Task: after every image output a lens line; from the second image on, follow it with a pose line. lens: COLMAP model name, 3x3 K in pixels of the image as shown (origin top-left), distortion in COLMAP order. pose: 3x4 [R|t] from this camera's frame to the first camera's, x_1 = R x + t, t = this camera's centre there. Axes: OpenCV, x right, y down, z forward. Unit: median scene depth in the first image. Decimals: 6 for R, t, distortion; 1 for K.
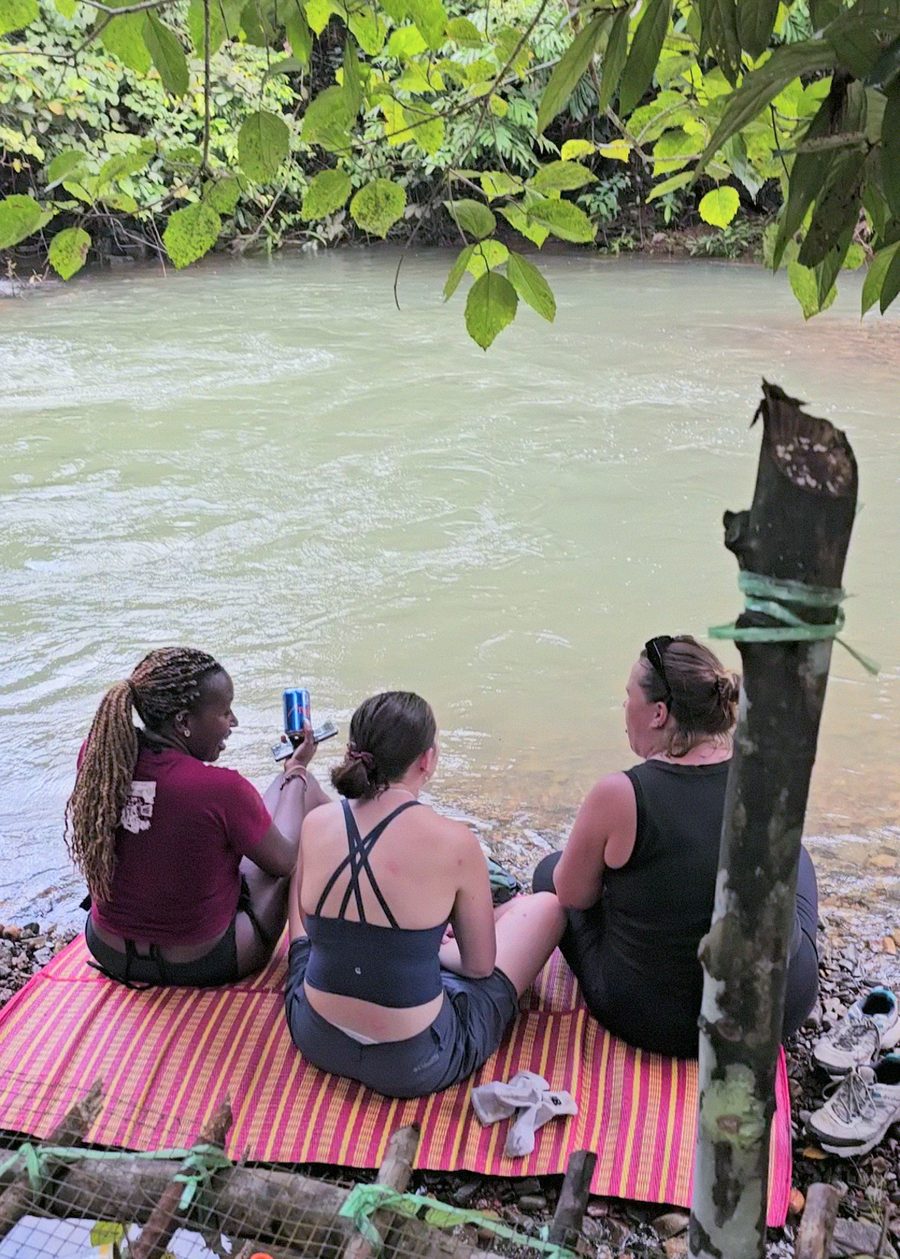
lens RADIAL K [[2270.8, 0, 449.9], [0, 2270.8, 664.0], [0, 0, 1]] dist [-0.014183, -0.047184]
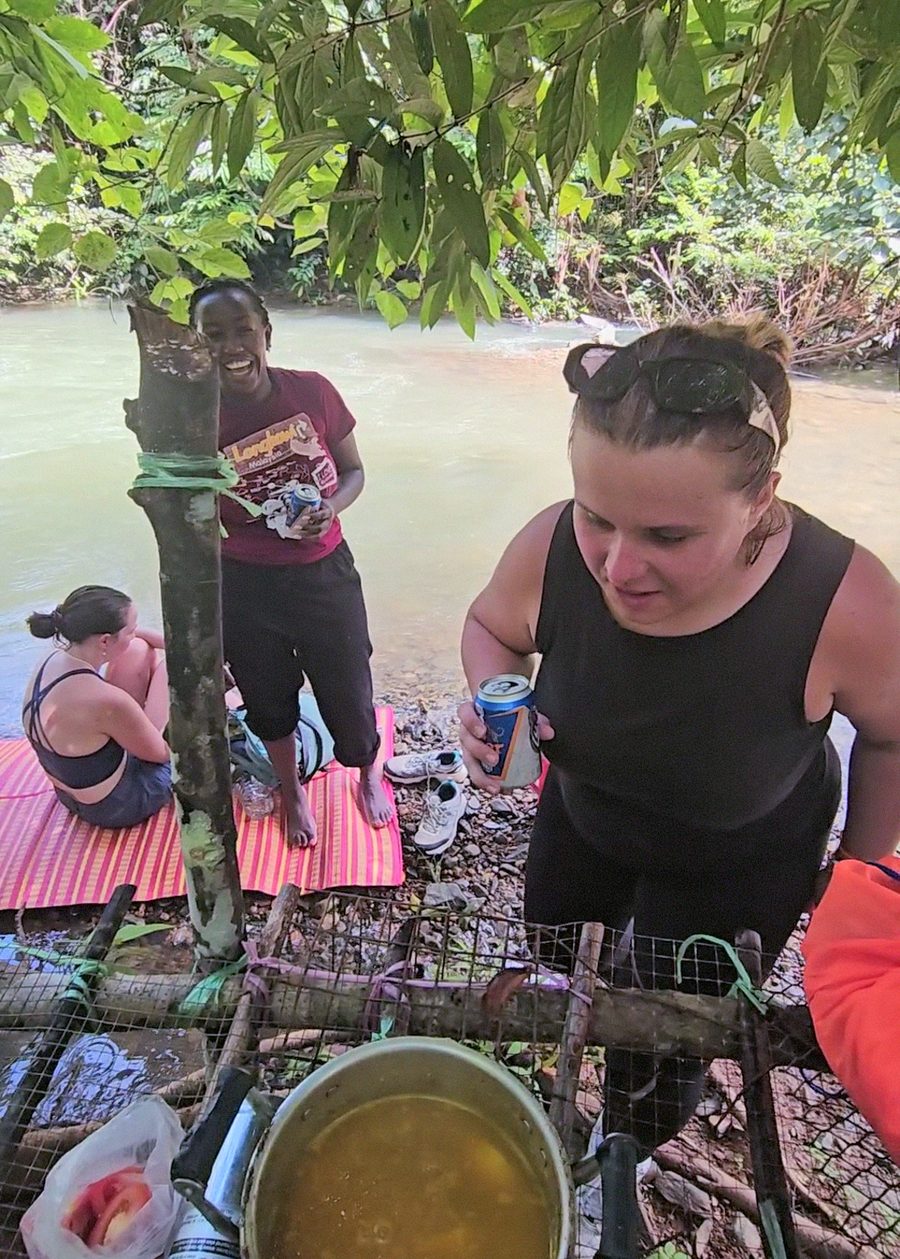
lens RADIAL K [[2270.8, 0, 449.9], [0, 2270.8, 664.0], [0, 0, 1]] dist [-0.014183, -0.047184]
pose [[0.882475, -0.089540, 0.461758, -0.520459], [0.036690, 0.991826, 0.122208, -0.107807], [-0.468926, -0.090904, 0.878547, -0.399203]]
